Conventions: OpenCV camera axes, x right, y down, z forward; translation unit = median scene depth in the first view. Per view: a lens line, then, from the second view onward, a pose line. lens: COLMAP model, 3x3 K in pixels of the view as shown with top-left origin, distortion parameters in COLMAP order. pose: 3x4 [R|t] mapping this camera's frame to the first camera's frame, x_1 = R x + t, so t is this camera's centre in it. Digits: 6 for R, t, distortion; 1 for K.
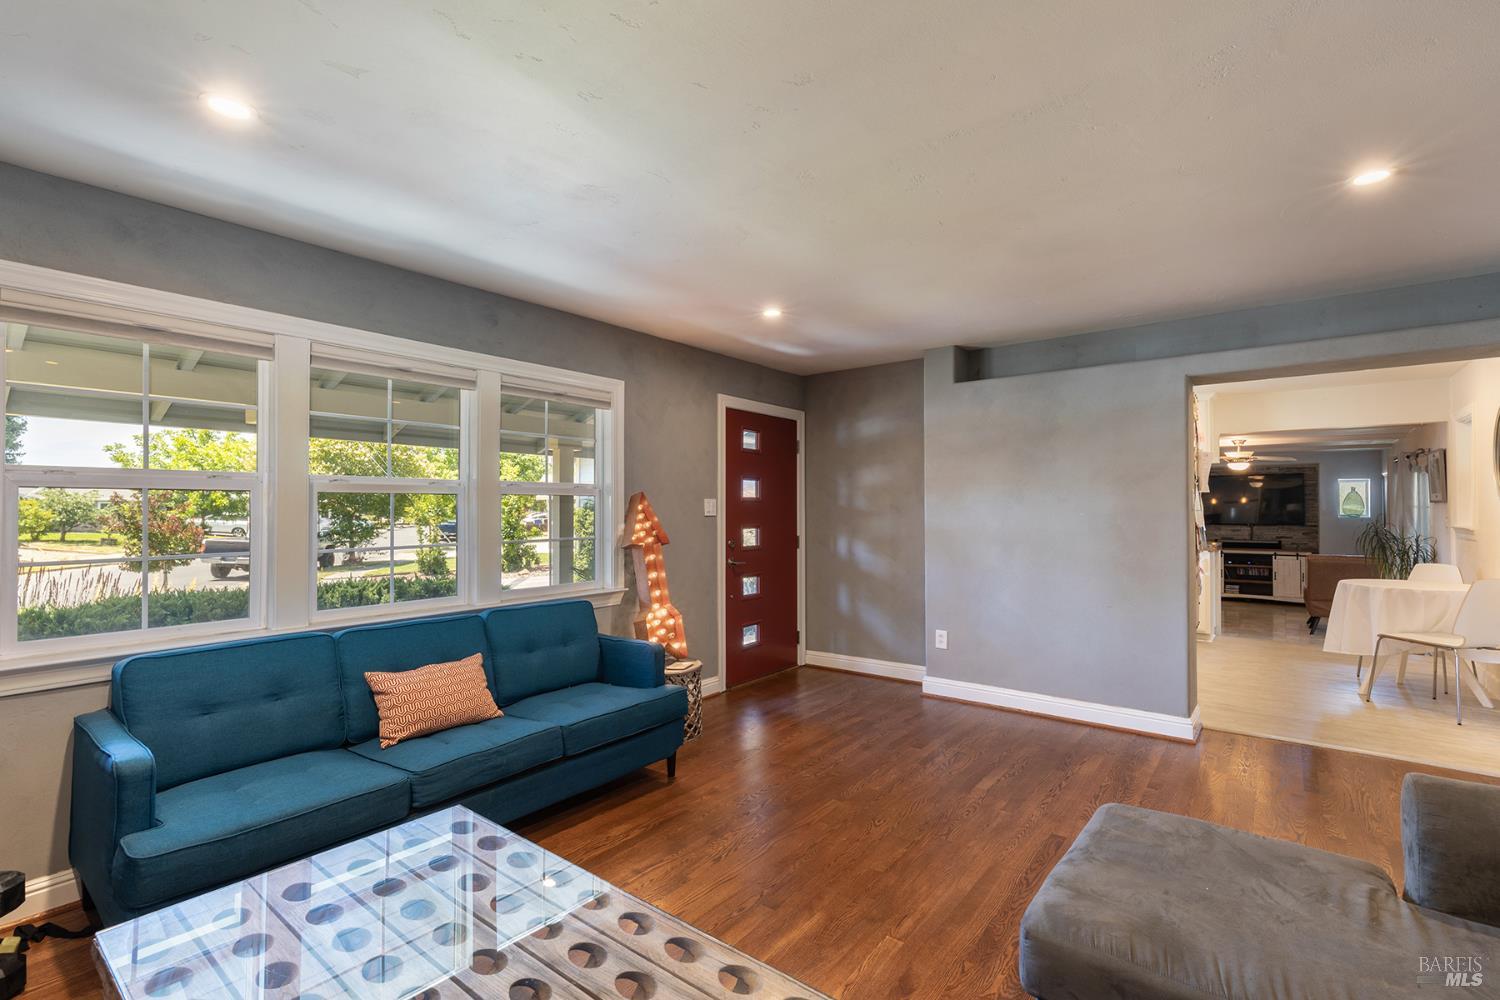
lens RADIAL K [[686.7, 0, 741.7], [0, 686.7, 502.4], [0, 0, 1]] dist [0.005862, 0.000355]
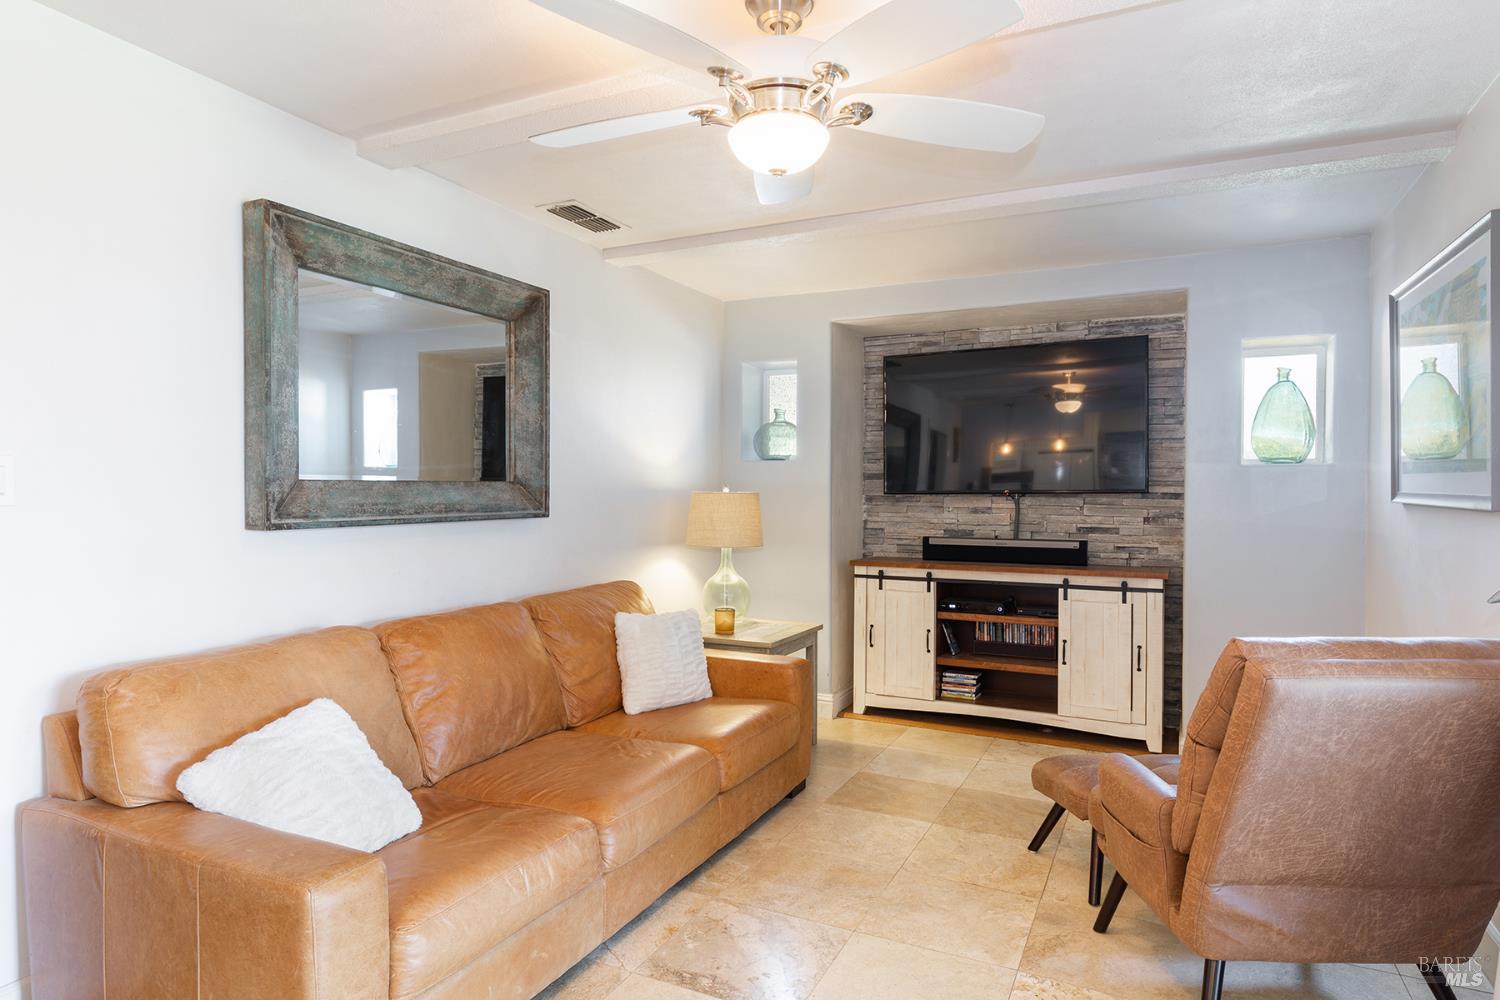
lens RADIAL K [[841.6, 0, 753.5], [0, 841.6, 500.8], [0, 0, 1]] dist [-0.006810, 0.000978]
pose [[0.978011, -0.000845, 0.208553, 0.545493], [-0.005687, 0.999512, 0.030719, 0.024870], [-0.208477, -0.031230, 0.977529, 0.643731]]
